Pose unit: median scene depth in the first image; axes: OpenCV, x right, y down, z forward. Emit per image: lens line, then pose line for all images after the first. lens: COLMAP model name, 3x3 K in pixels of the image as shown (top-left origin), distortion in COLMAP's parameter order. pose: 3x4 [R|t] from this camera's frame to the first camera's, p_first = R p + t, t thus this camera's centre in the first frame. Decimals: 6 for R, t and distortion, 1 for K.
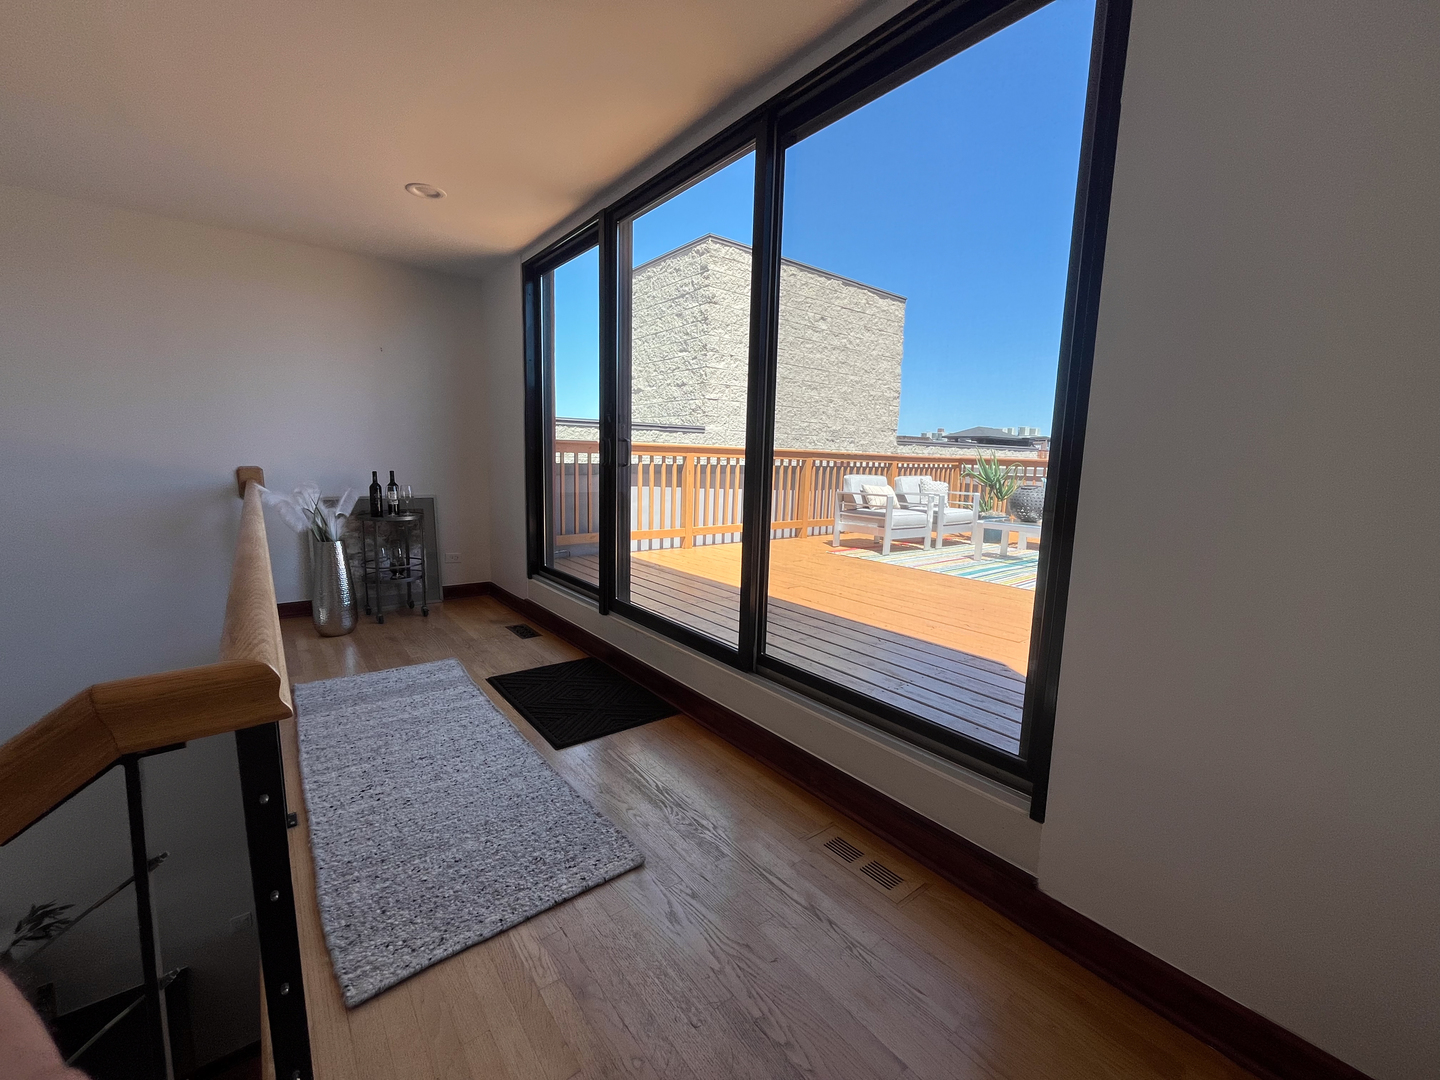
lens RADIAL K [[586.4, 0, 720.0], [0, 586.4, 540.0], [0, 0, 1]] dist [0.004690, 0.000069]
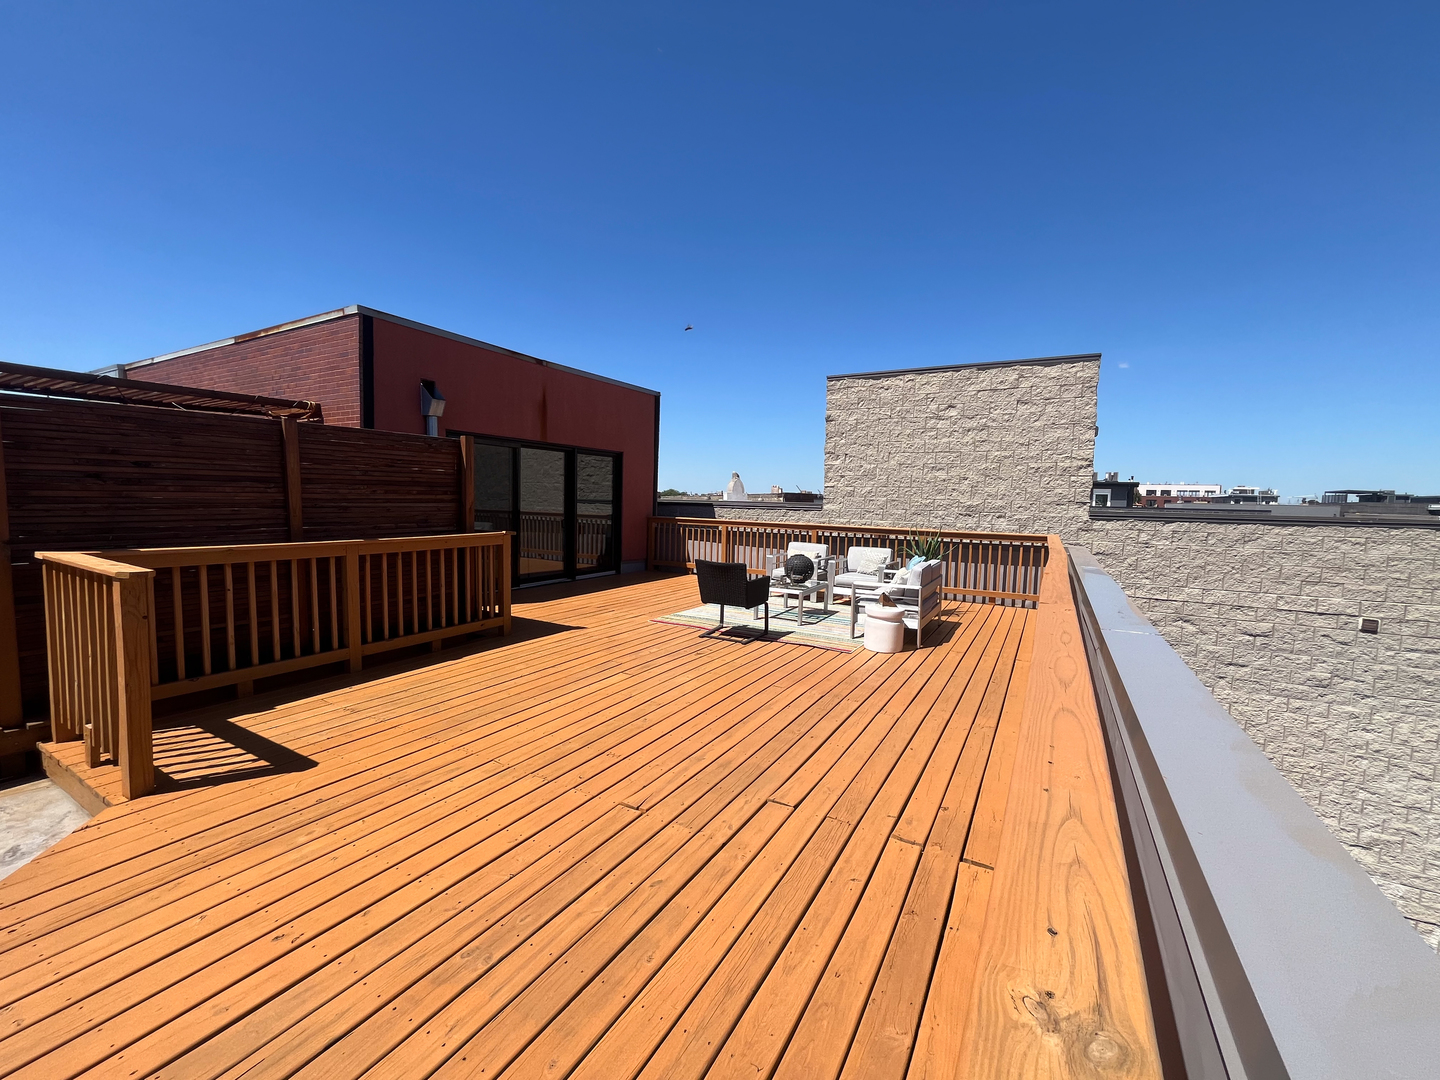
lens RADIAL K [[580.8, 0, 720.0], [0, 580.8, 540.0], [0, 0, 1]] dist [-0.000626, -0.000093]
pose [[0.372319, 0.047805, -0.926873, 1.023091], [-0.144436, 0.989489, -0.006984, -0.056249], [0.916797, 0.136475, 0.375310, 0.217875]]
